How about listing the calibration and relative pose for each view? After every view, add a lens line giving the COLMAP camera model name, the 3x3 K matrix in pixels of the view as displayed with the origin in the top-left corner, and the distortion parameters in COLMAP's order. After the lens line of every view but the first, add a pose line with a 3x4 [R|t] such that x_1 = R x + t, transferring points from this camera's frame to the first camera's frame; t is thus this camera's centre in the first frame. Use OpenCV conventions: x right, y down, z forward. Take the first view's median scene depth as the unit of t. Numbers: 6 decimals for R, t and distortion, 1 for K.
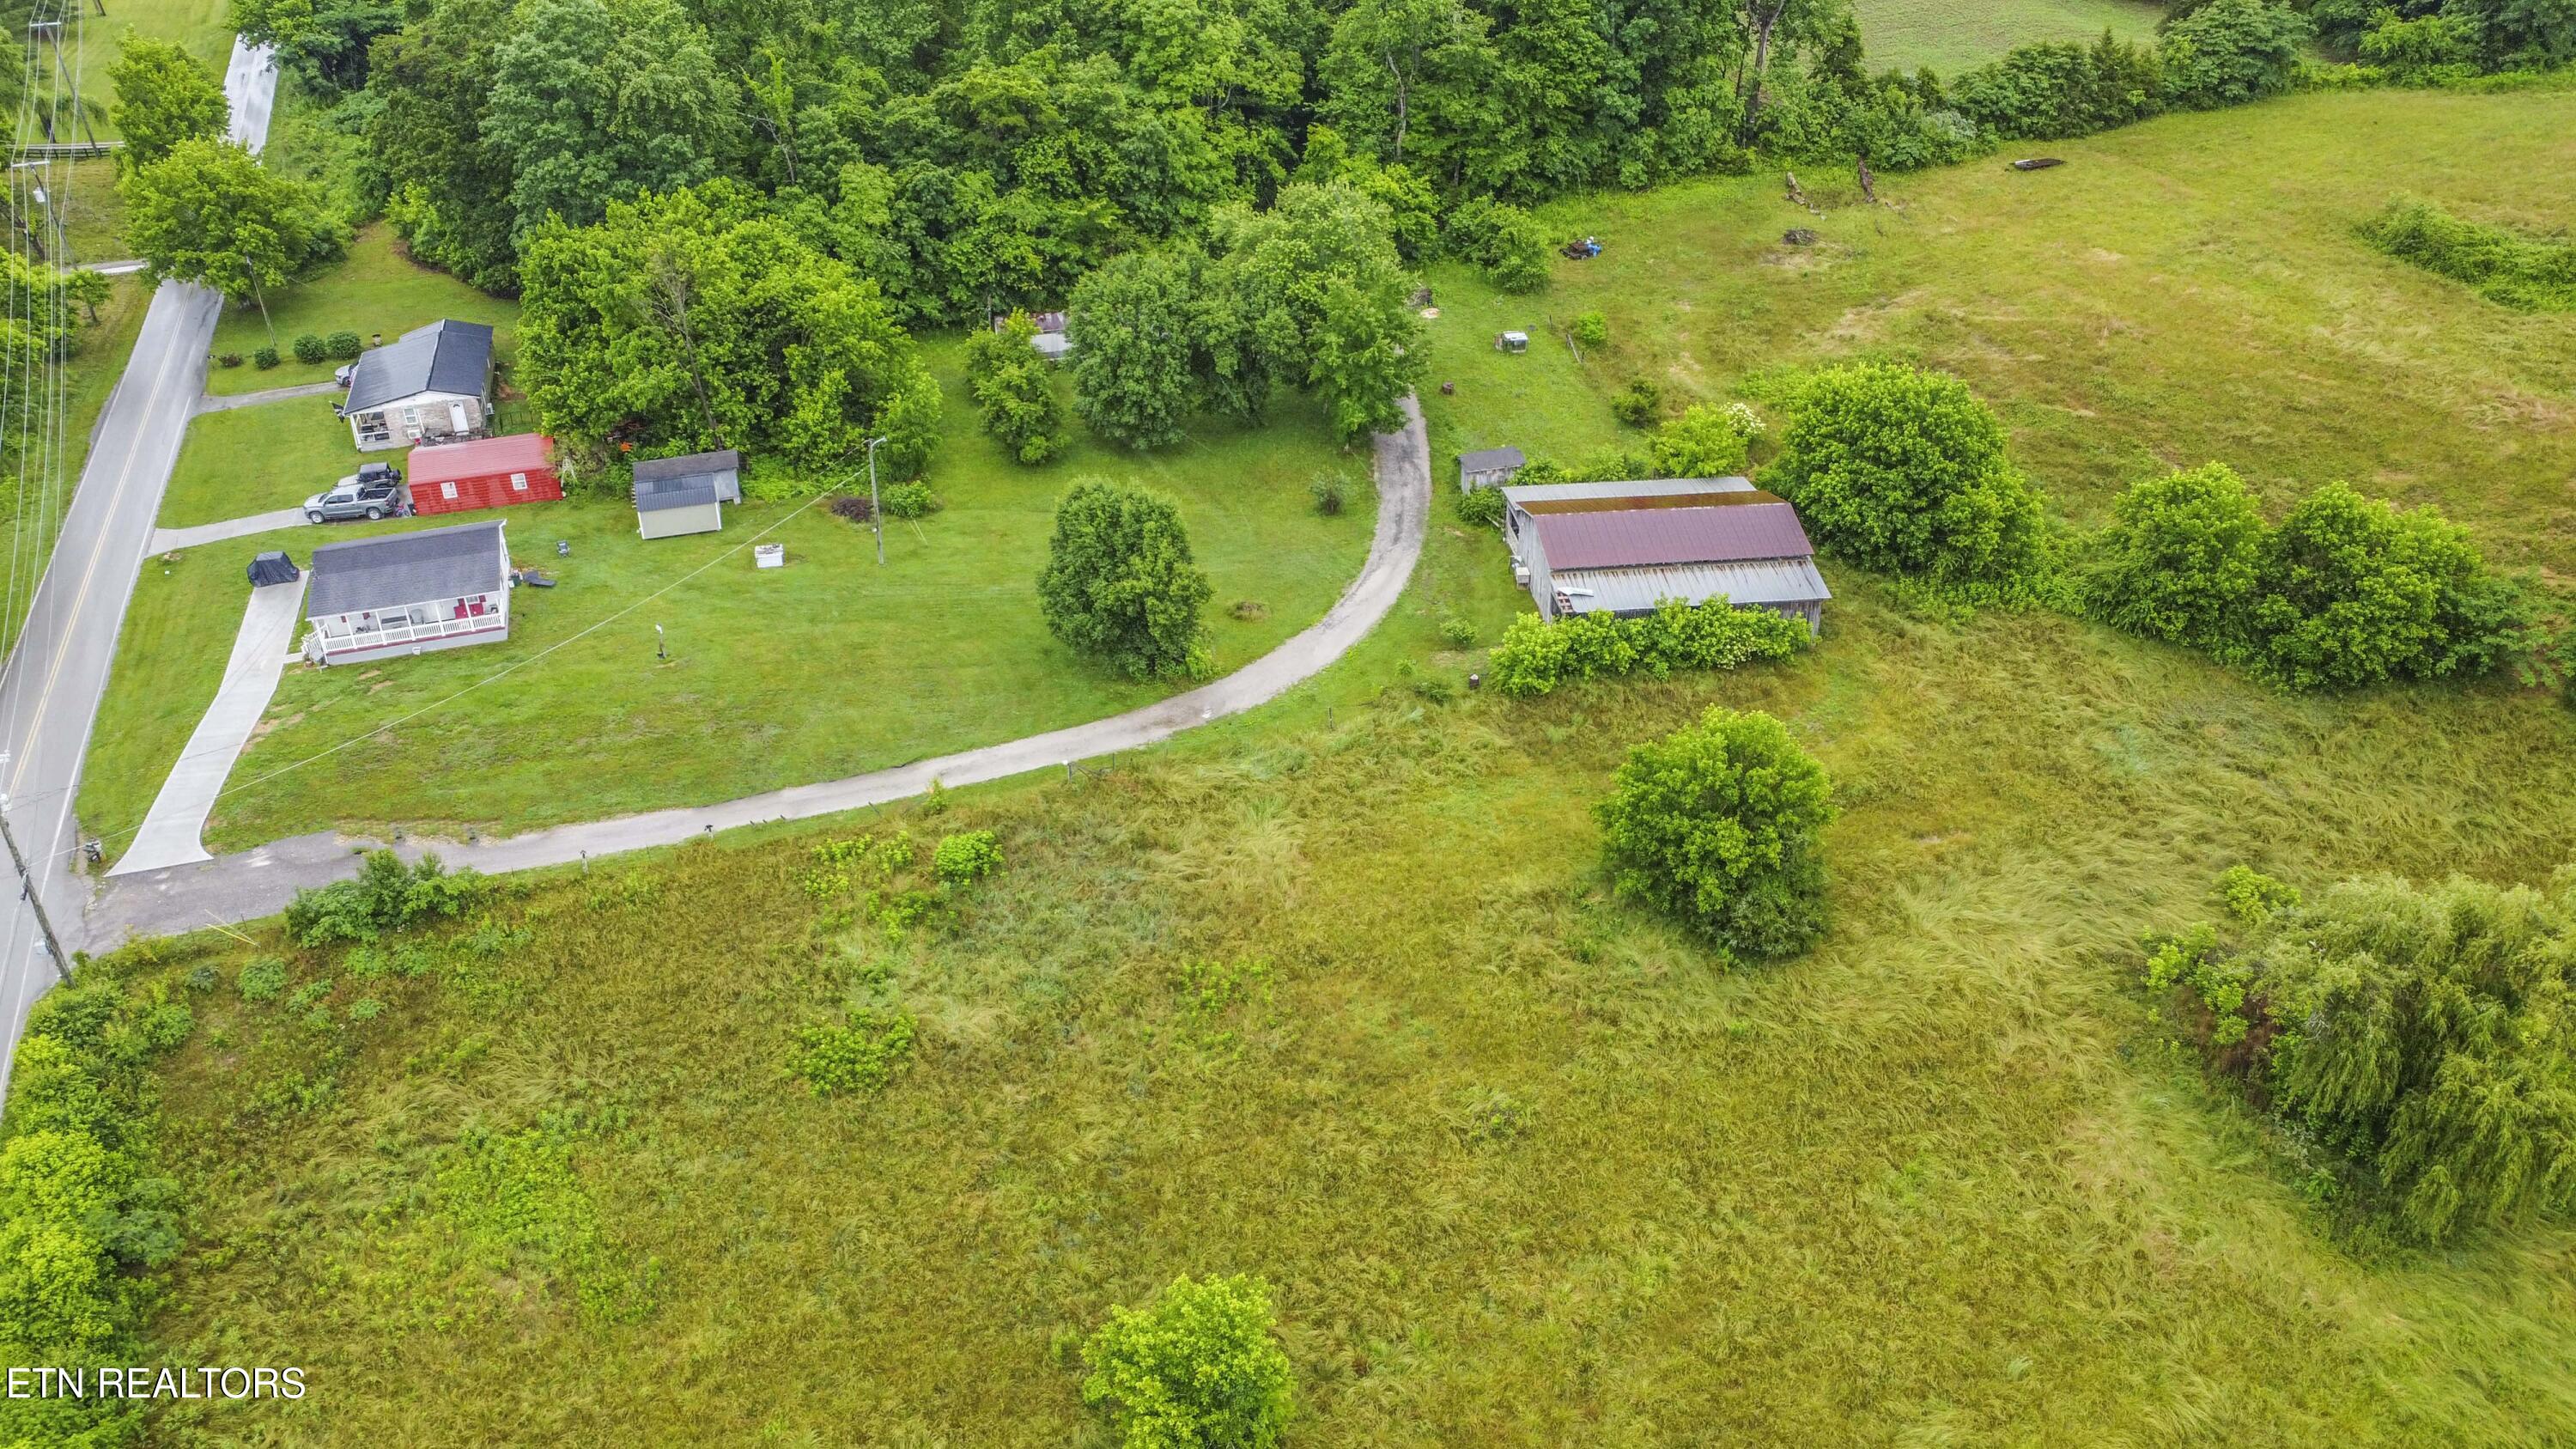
lens RADIAL K [[1928.4, 0, 1288.0], [0, 1928.4, 724.5], [0, 0, 1]] dist [-0.176441, 0.305729]
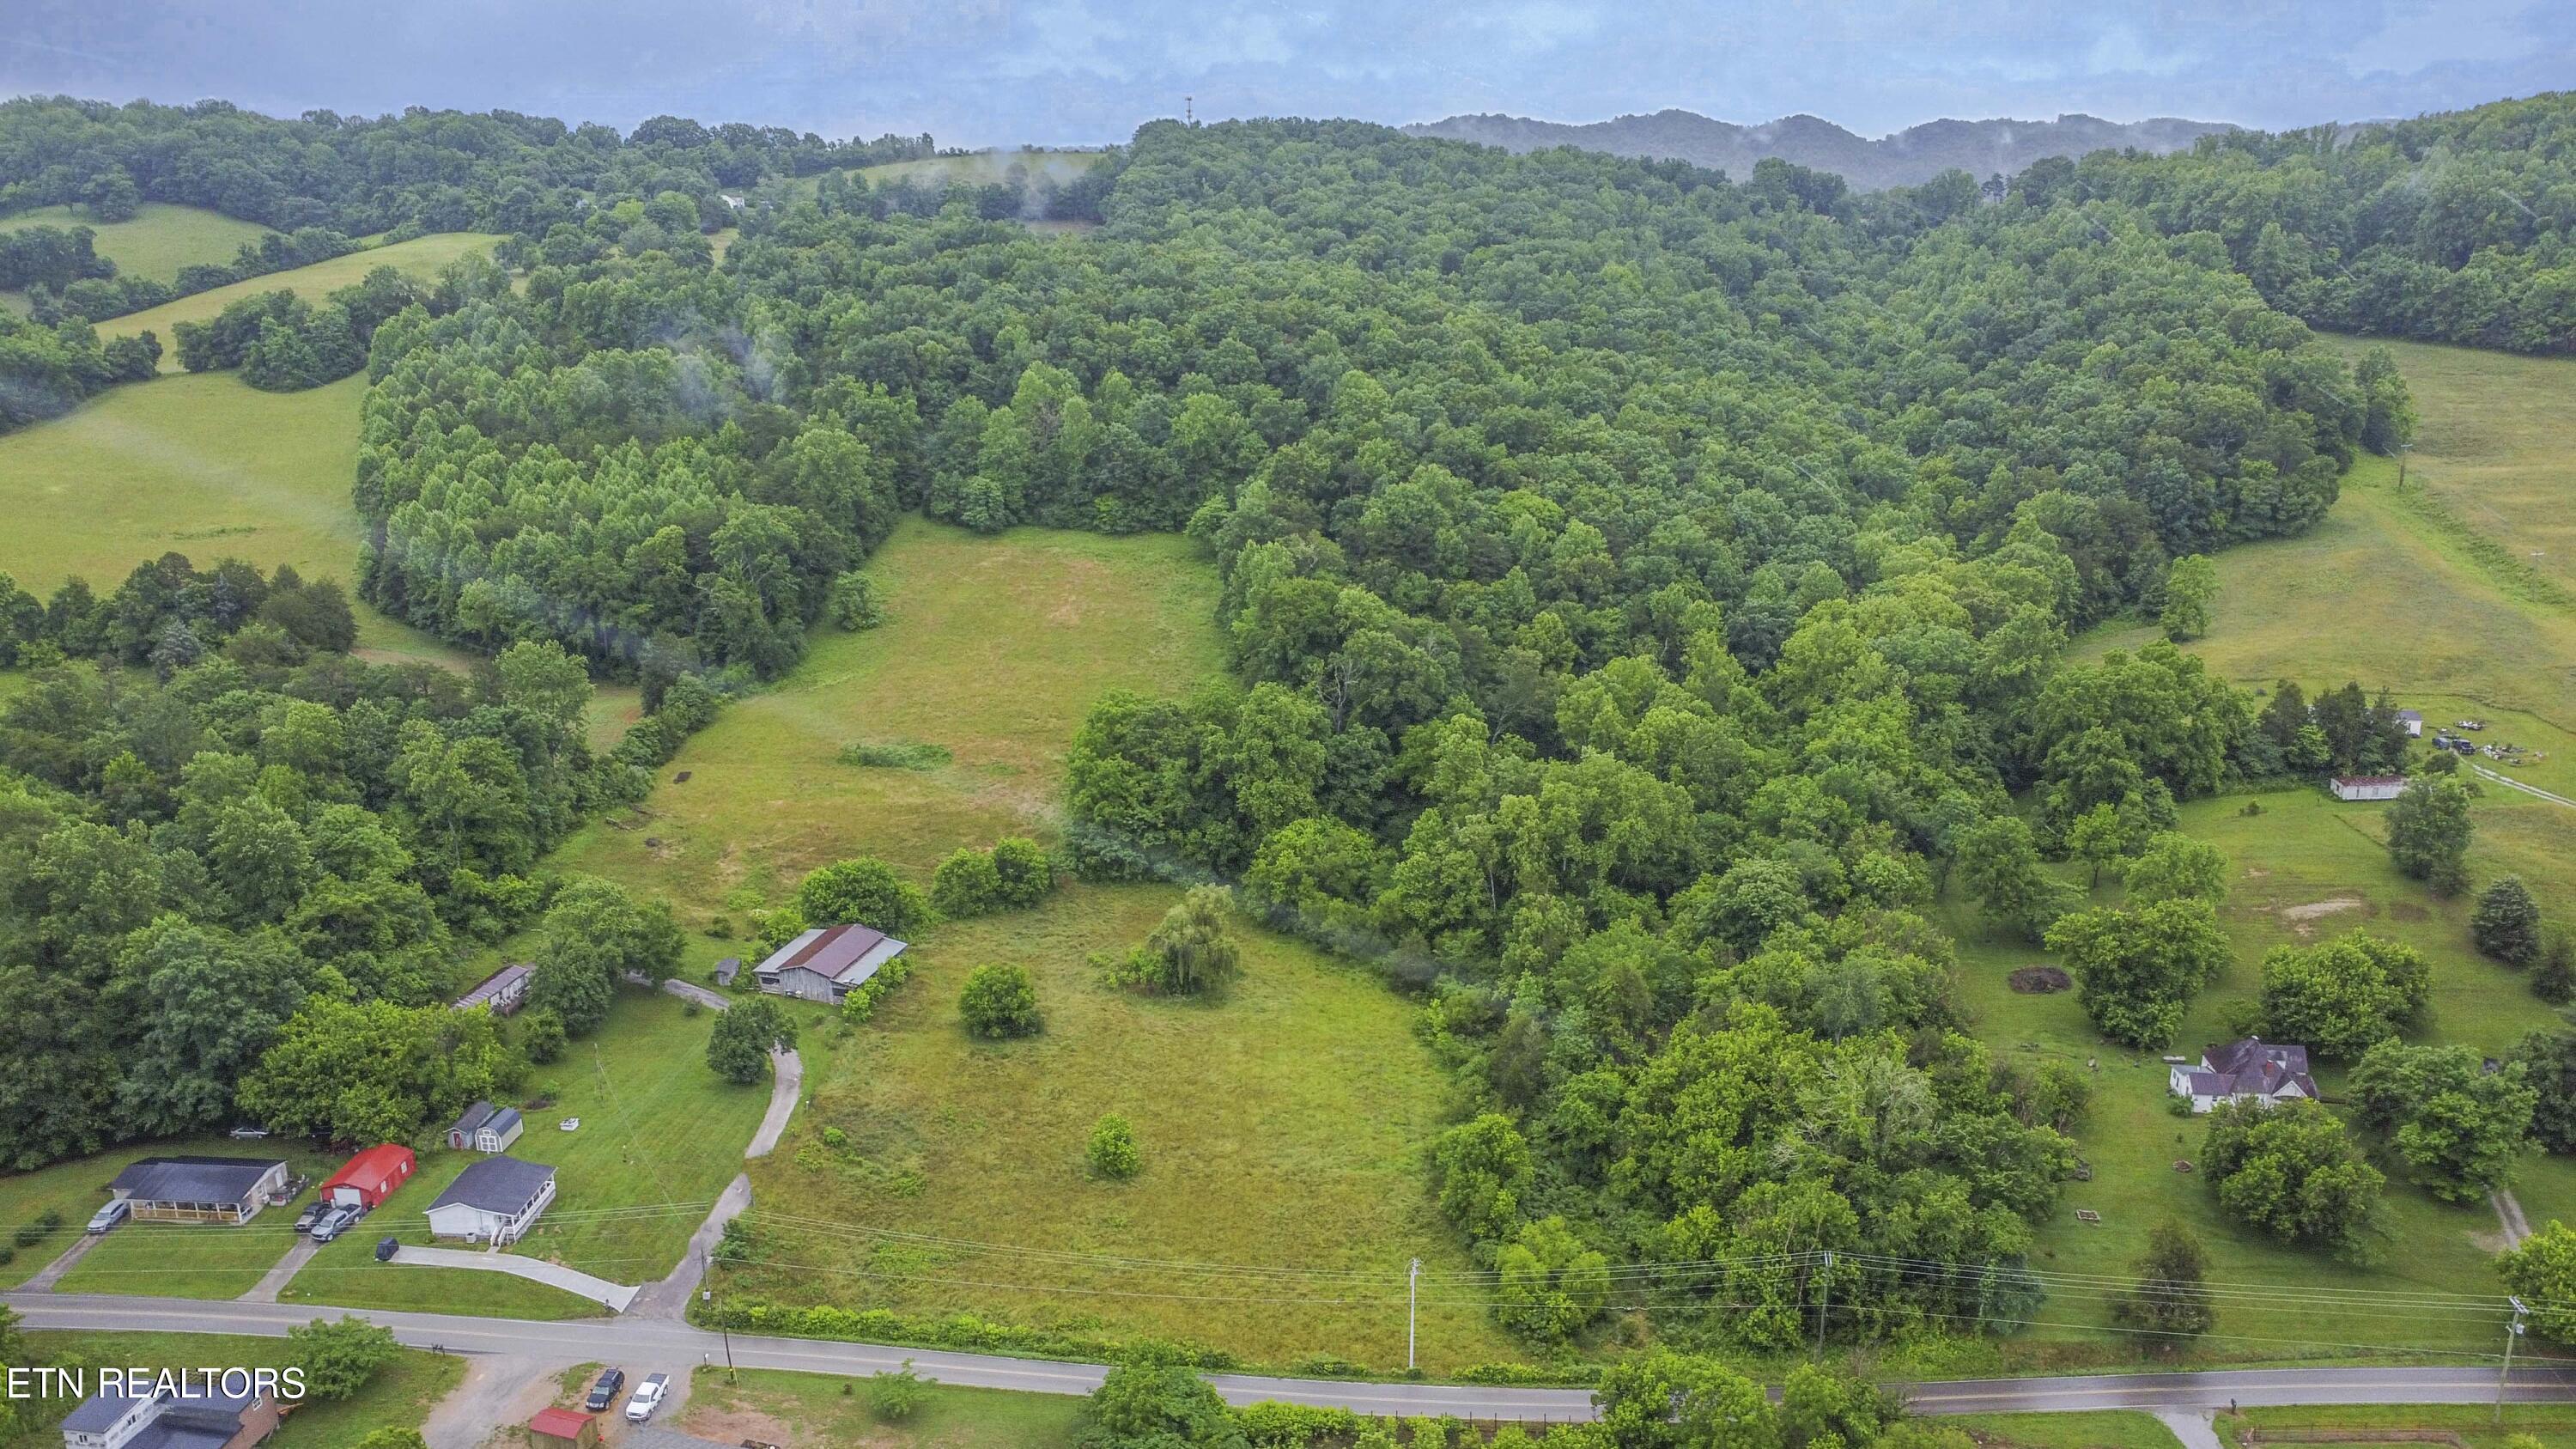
lens RADIAL K [[1928.4, 0, 1288.0], [0, 1928.4, 724.5], [0, 0, 1]] dist [-0.176441, 0.305729]
pose [[0.385633, -0.252837, 0.887334, -1.515294], [0.479959, 0.876327, 0.041112, -0.164934], [-0.787989, 0.410030, 0.459292, -0.600654]]
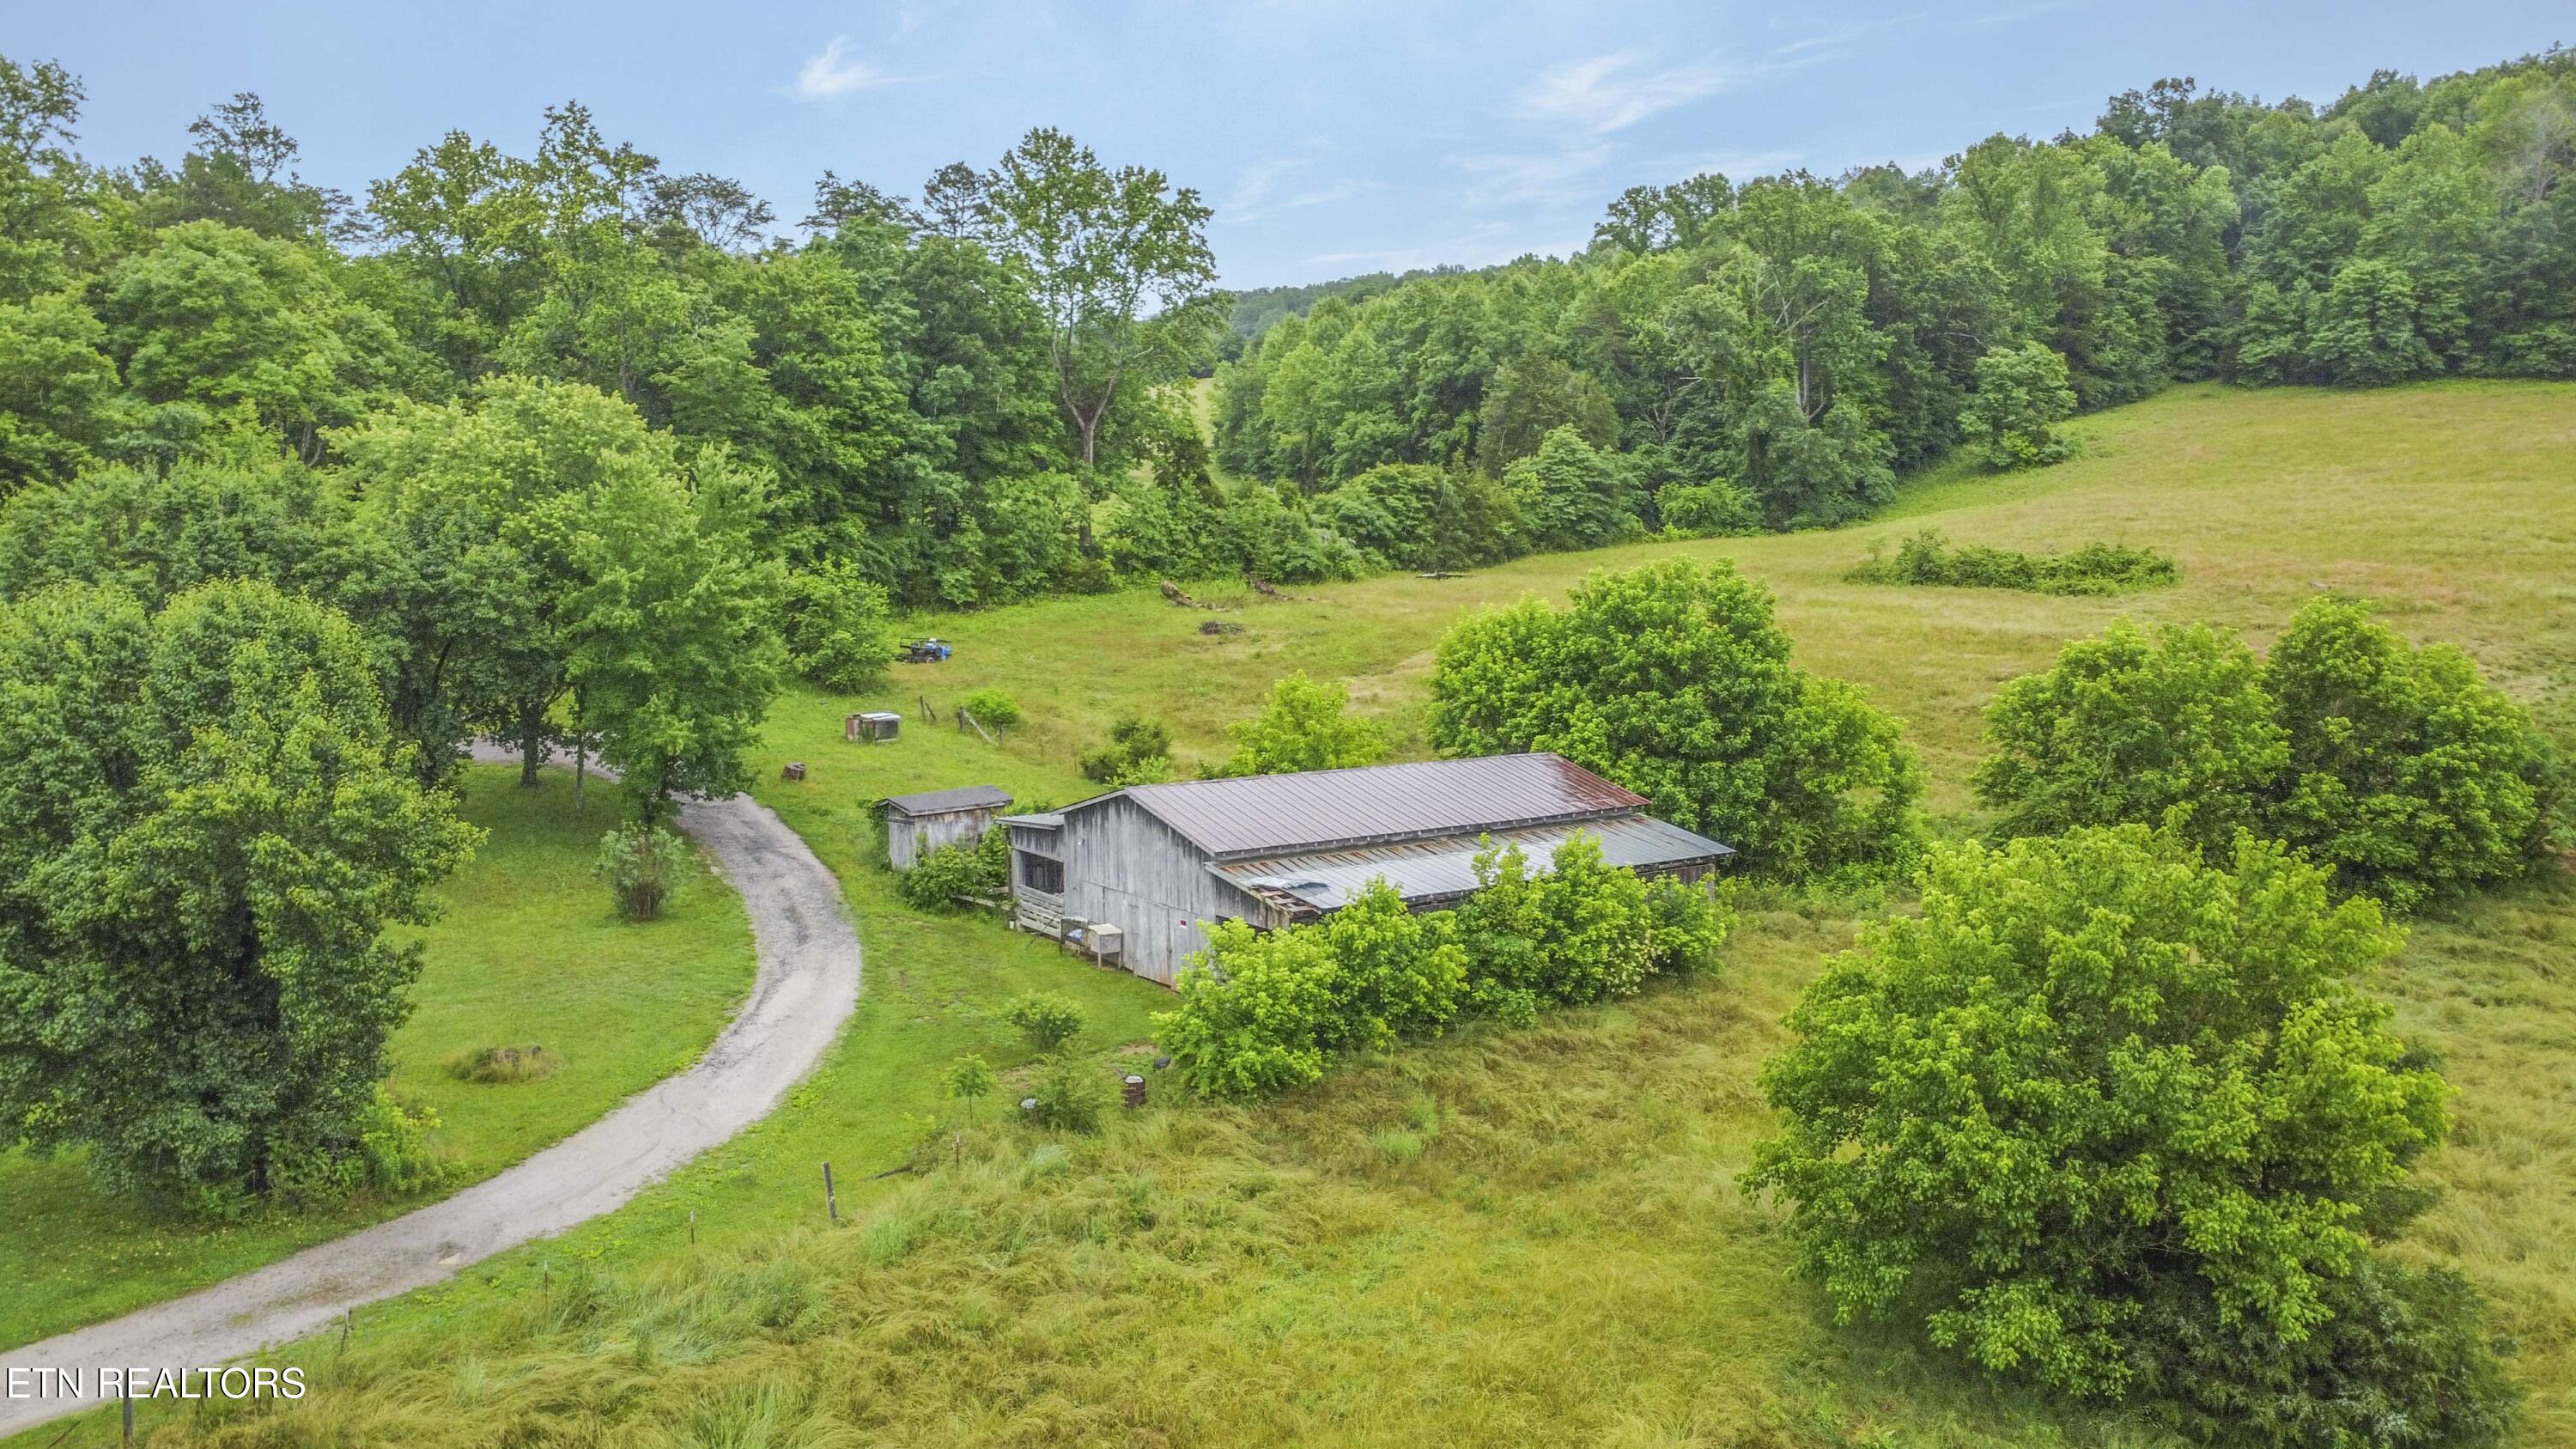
lens RADIAL K [[1923.0, 0, 1279.4], [0, 1923.0, 711.3], [0, 0, 1]] dist [-0.164896, 0.272011]
pose [[0.882822, -0.034858, 0.468412, -0.056928], [0.239829, 0.890903, -0.385711, 0.061681], [-0.403865, 0.452853, 0.794869, 0.565251]]
